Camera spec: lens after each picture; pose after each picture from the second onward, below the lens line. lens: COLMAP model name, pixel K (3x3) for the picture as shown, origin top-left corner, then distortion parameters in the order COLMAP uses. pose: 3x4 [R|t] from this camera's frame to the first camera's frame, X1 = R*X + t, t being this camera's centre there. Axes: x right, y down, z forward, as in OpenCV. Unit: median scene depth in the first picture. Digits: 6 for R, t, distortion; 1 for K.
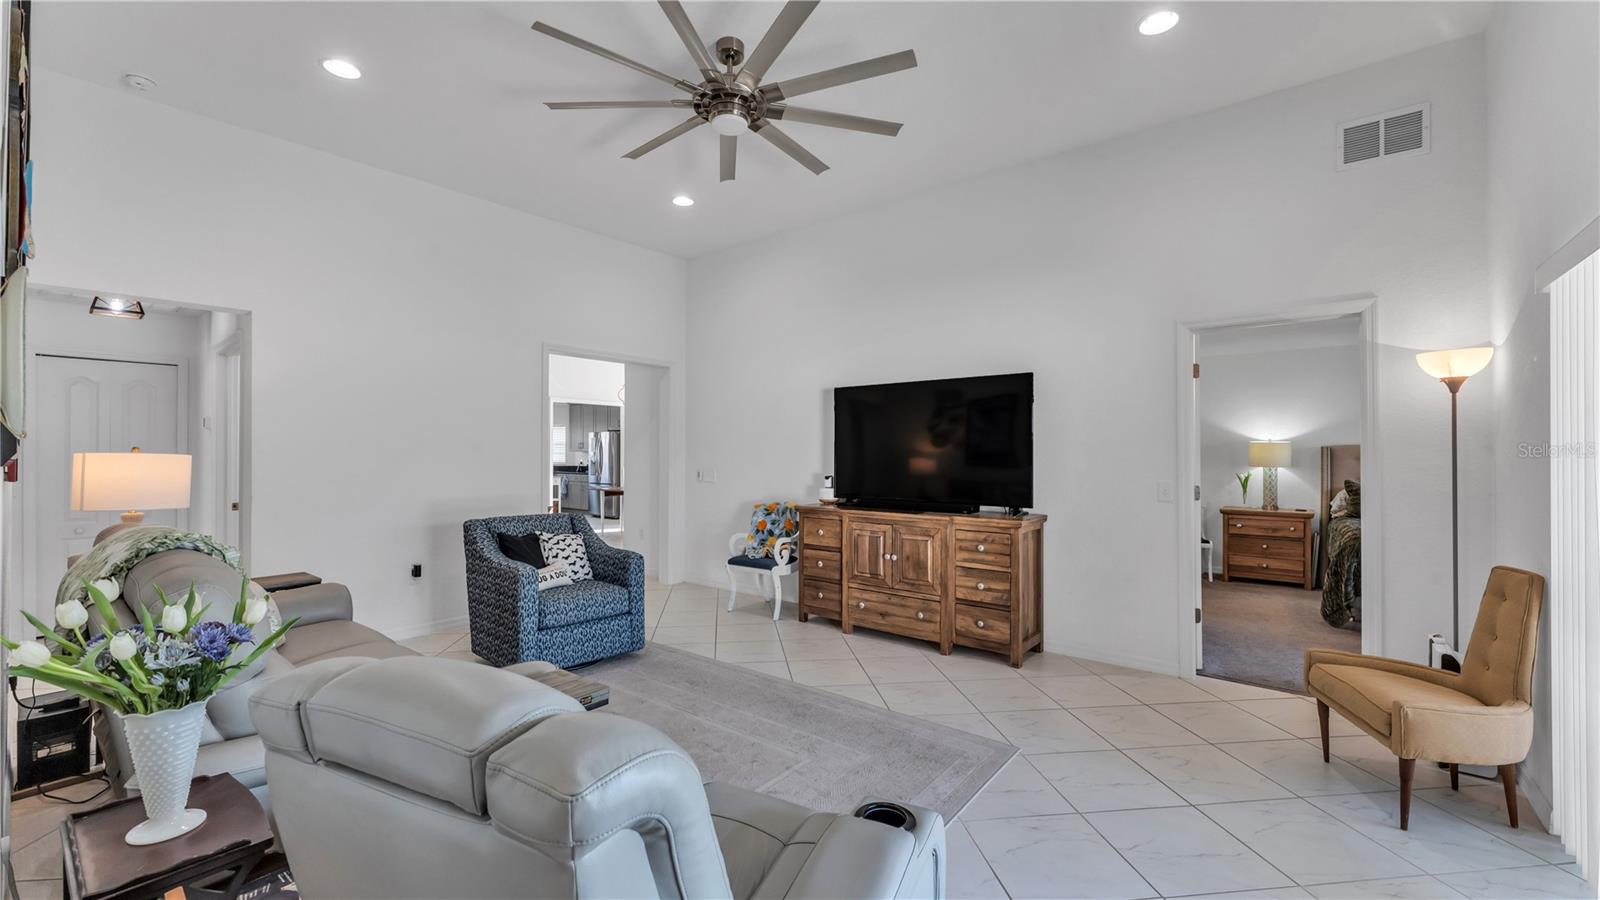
lens RADIAL K [[637.8, 0, 802.8], [0, 637.8, 451.2], [0, 0, 1]] dist [-0.003453, -0.000182]
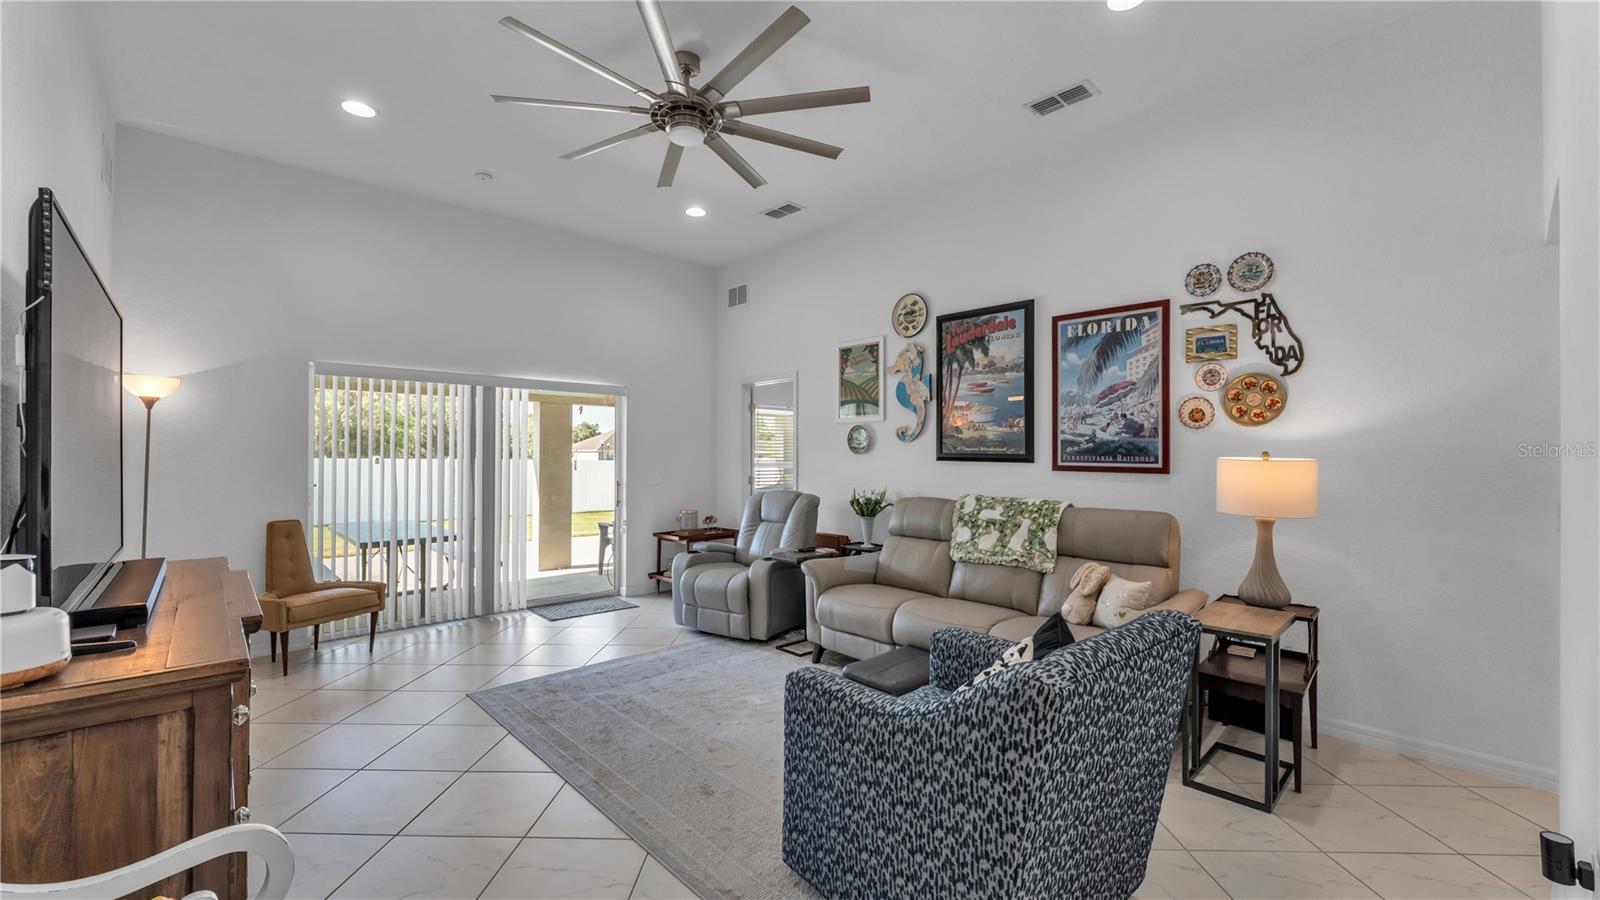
lens RADIAL K [[637.8, 0, 799.6], [0, 637.8, 450.0], [0, 0, 1]] dist [-0.003453, -0.000182]
pose [[-0.989937, 0.002601, 0.141486, -0.339353], [0.001407, 0.999963, -0.008542, 0.002913], [-0.141503, -0.008257, -0.989903, 1.522046]]
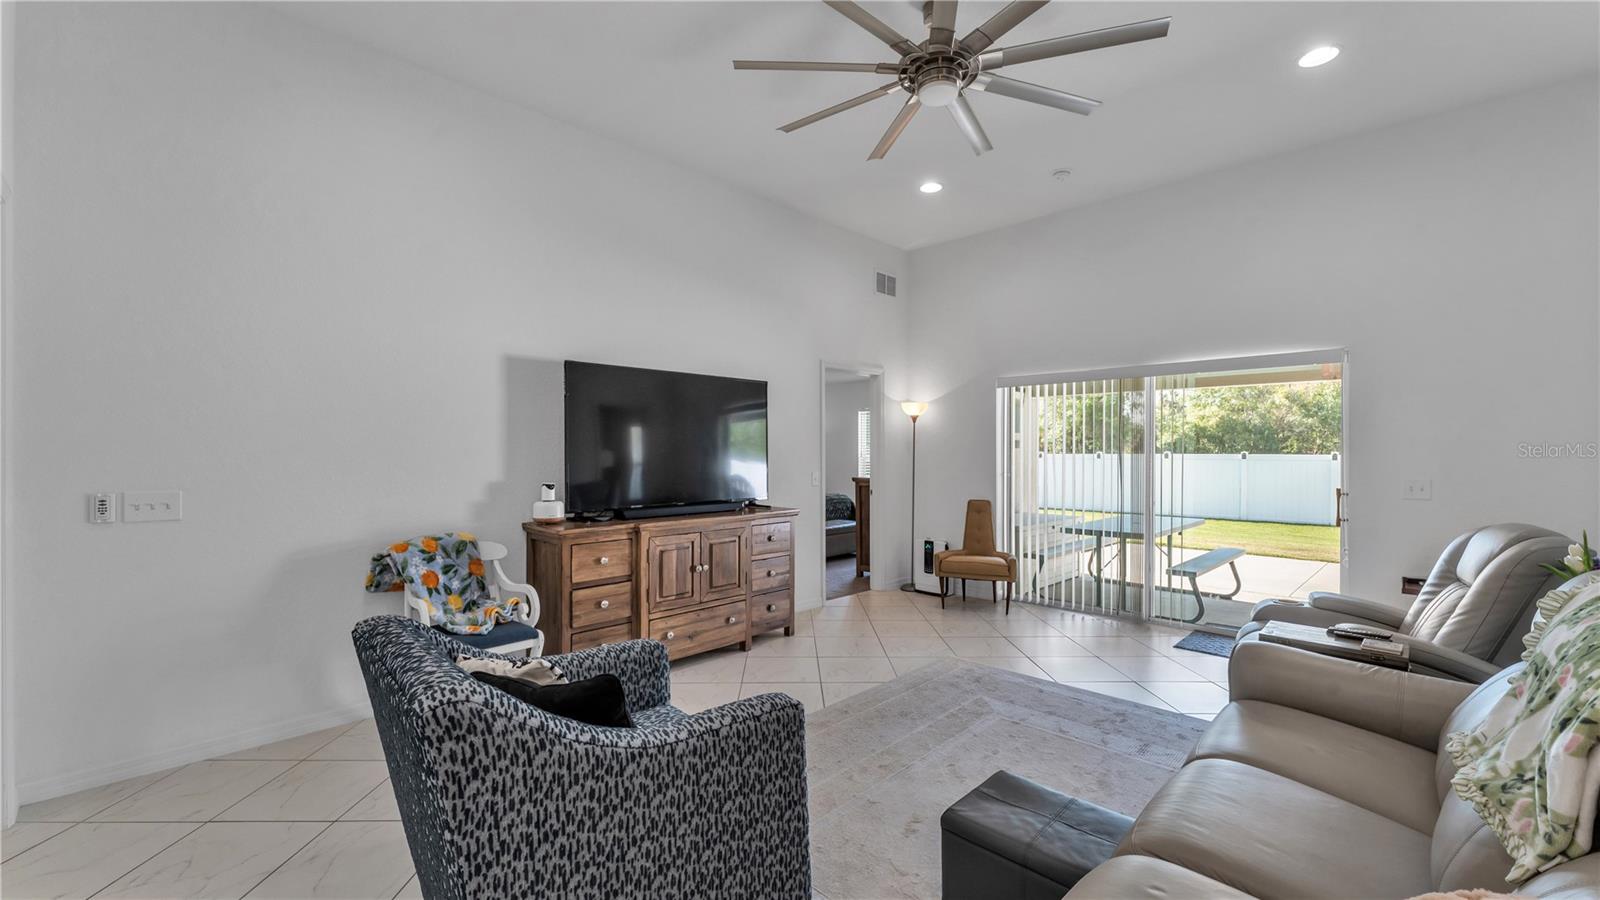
lens RADIAL K [[637.8, 0, 791.8], [0, 637.8, 454.2], [0, 0, 1]] dist [-0.003453, -0.000182]
pose [[0.107174, -0.003056, 0.994236, -0.806844], [-0.001836, 0.999993, 0.003271, 0.004233], [-0.994239, -0.002176, 0.107168, 0.855975]]
